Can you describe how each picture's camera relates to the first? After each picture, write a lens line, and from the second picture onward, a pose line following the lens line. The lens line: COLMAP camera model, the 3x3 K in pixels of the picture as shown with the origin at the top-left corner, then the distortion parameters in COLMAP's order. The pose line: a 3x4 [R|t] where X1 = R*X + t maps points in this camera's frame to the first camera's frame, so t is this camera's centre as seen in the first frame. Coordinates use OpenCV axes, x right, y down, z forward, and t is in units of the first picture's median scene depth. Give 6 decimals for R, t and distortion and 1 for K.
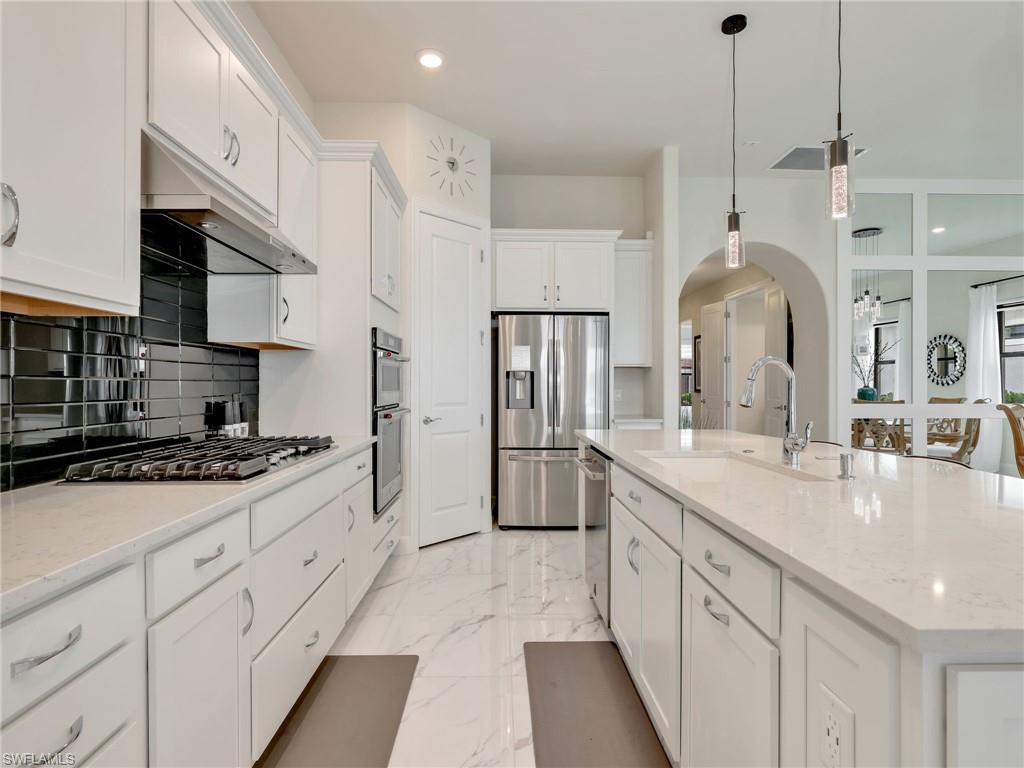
lens RADIAL K [[523.2, 0, 512.0], [0, 523.2, 384.0], [0, 0, 1]] dist [0.001621, 0.000576]
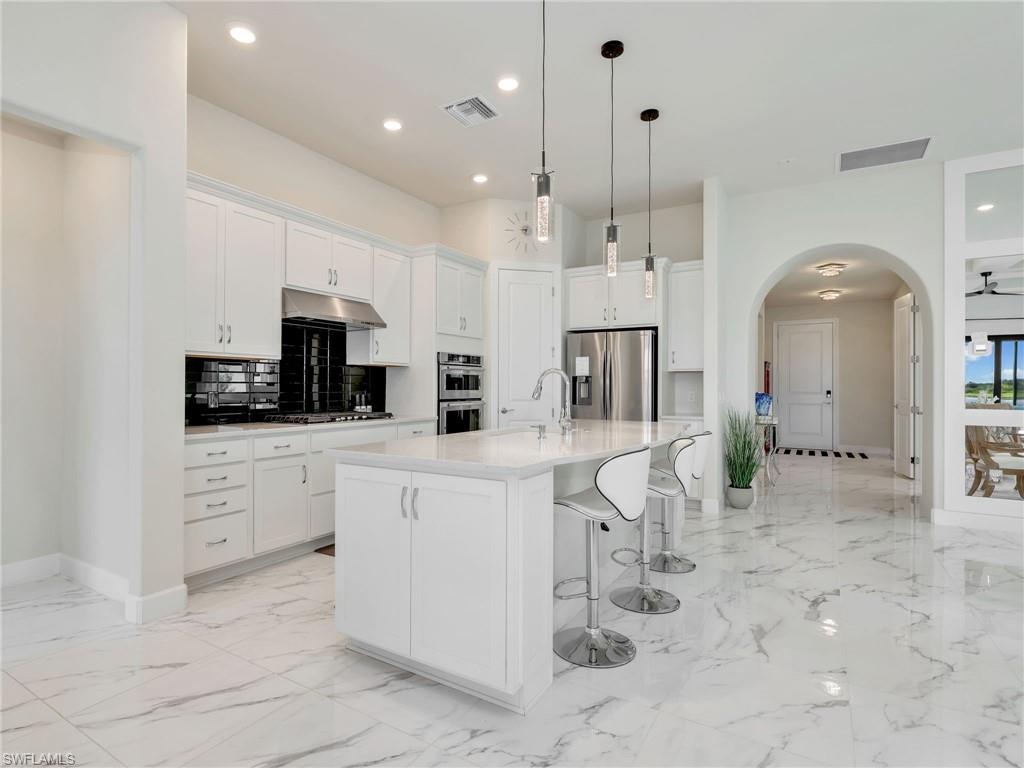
lens RADIAL K [[542.6, 0, 512.0], [0, 542.6, 384.0], [0, 0, 1]] dist [-0.003381, 0.017849]
pose [[0.844849, 0.001161, -0.535003, 0.679570], [-0.003899, 0.999984, -0.003987, 0.000427], [0.534990, 0.005455, 0.844841, -0.268801]]
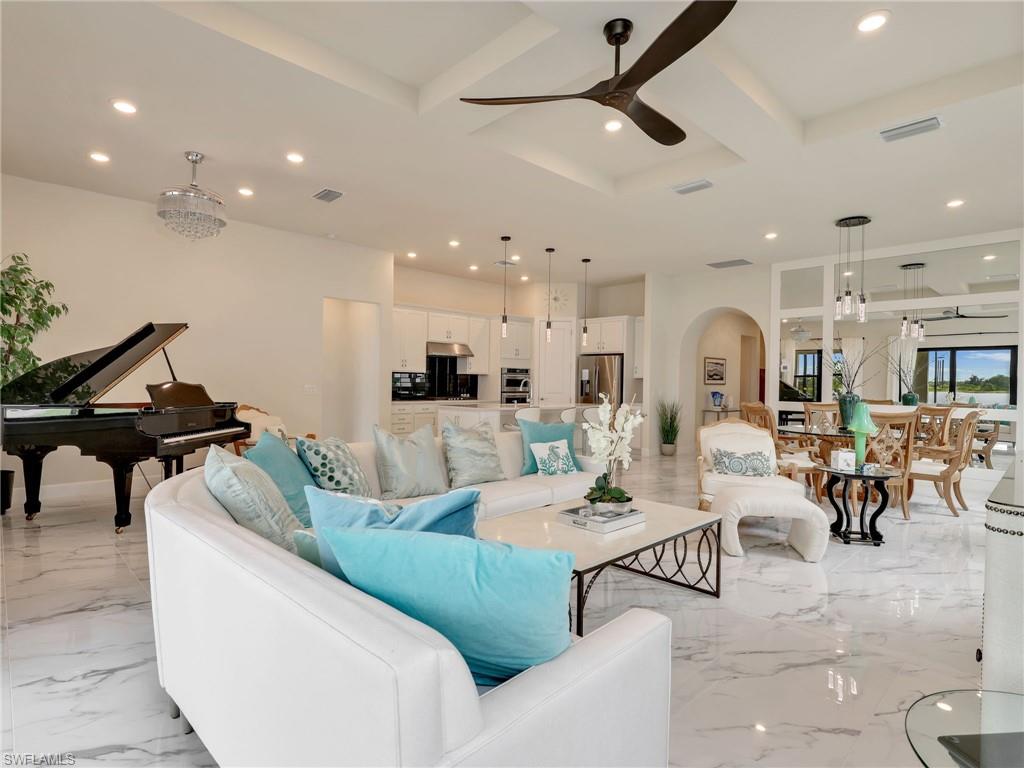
lens RADIAL K [[542.6, 0, 512.0], [0, 542.6, 384.0], [0, 0, 1]] dist [-0.003381, 0.017849]
pose [[0.665513, 0.013241, -0.746269, 1.865470], [-0.013609, 0.999892, 0.005605, -0.019777], [0.746263, 0.006426, 0.665621, -0.986294]]
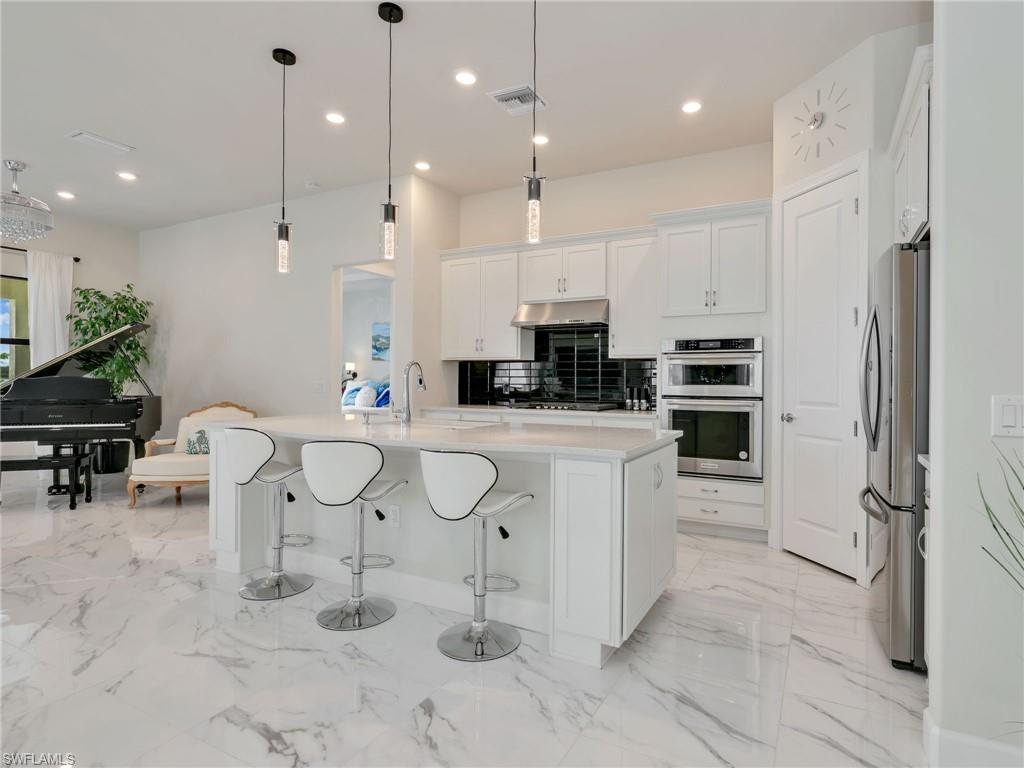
lens RADIAL K [[542.6, 0, 512.0], [0, 542.6, 384.0], [0, 0, 1]] dist [-0.003381, 0.017849]
pose [[-0.512361, 0.005270, -0.858754, 0.945478], [-0.003965, 0.999956, 0.008502, 0.002229], [0.858761, 0.007761, -0.512317, 1.142754]]
